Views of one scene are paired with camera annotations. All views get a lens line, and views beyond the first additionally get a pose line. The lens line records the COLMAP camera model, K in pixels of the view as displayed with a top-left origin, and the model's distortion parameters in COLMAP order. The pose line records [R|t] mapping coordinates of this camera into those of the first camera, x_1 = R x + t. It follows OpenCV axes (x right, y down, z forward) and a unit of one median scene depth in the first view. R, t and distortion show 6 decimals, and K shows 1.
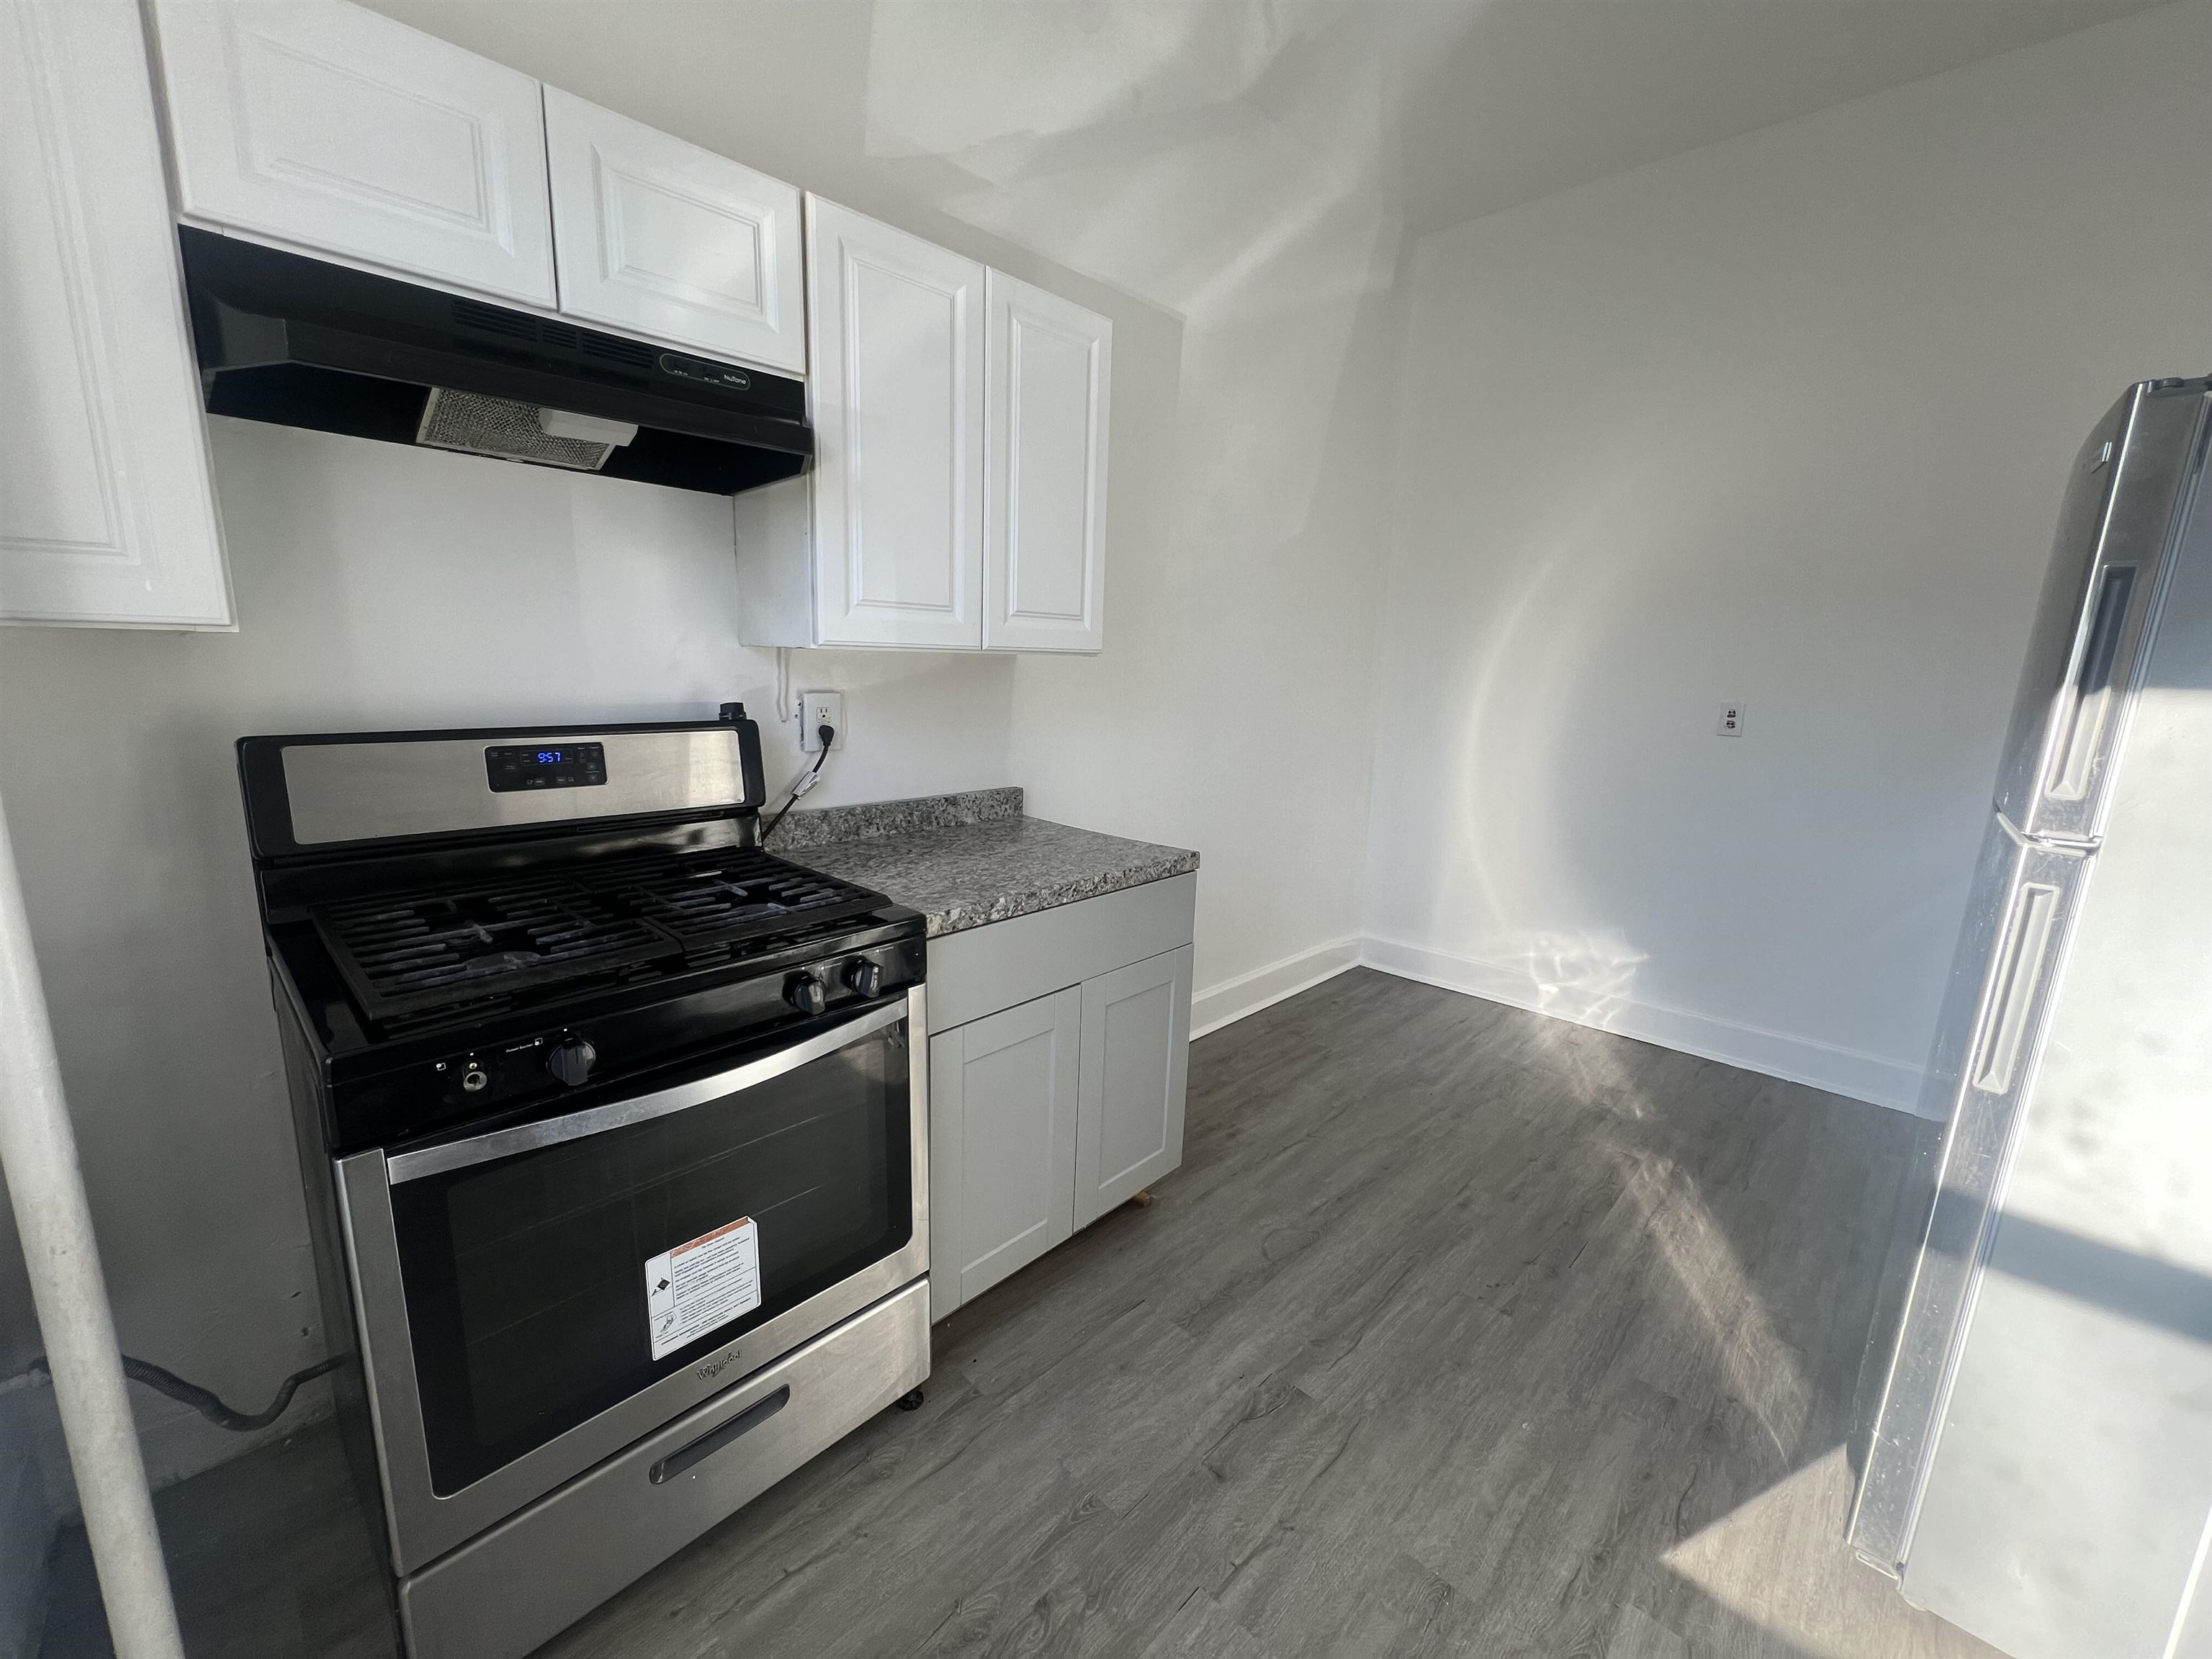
lens RADIAL K [[890.0, 0, 1106.0], [0, 890.0, 829.5], [0, 0, 1]] dist [-0.000493, 0.000030]
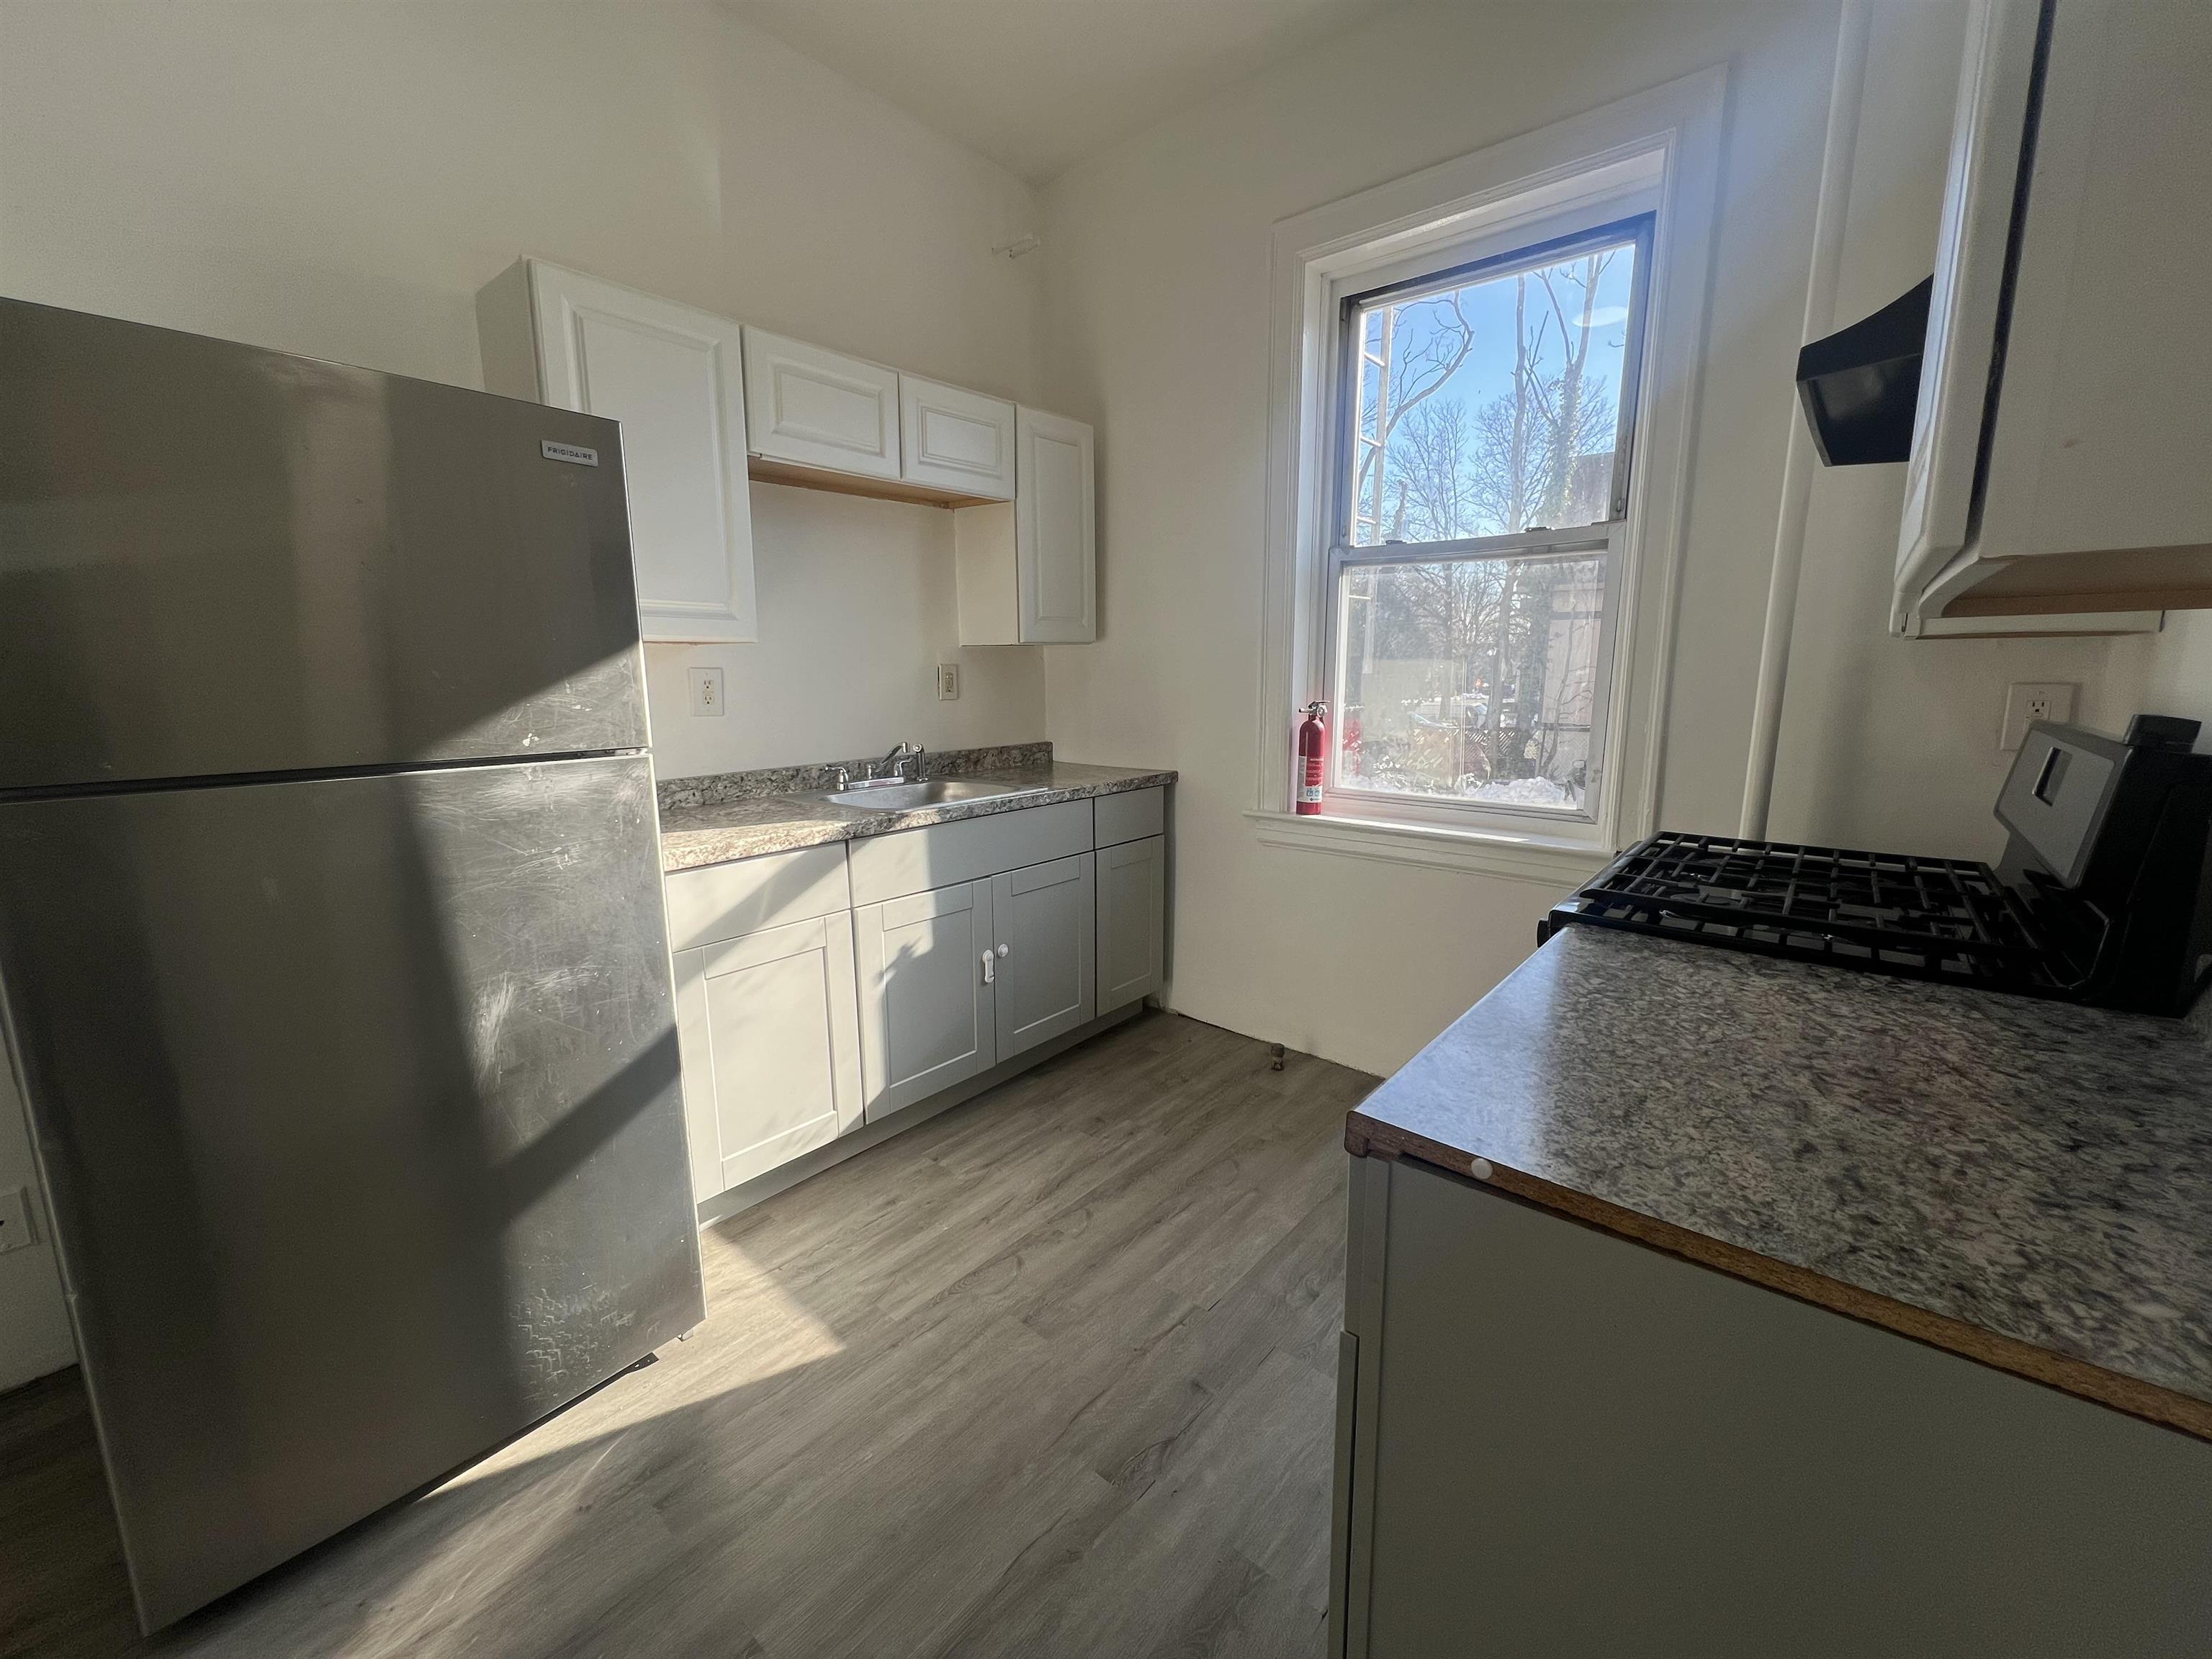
lens RADIAL K [[890.0, 0, 1106.0], [0, 890.0, 829.5], [0, 0, 1]] dist [-0.000493, 0.000030]
pose [[-0.997762, -0.015766, -0.064975, 0.295380], [-0.038018, 0.933182, 0.357387, -0.271111], [0.054999, 0.359058, -0.931693, 1.630927]]
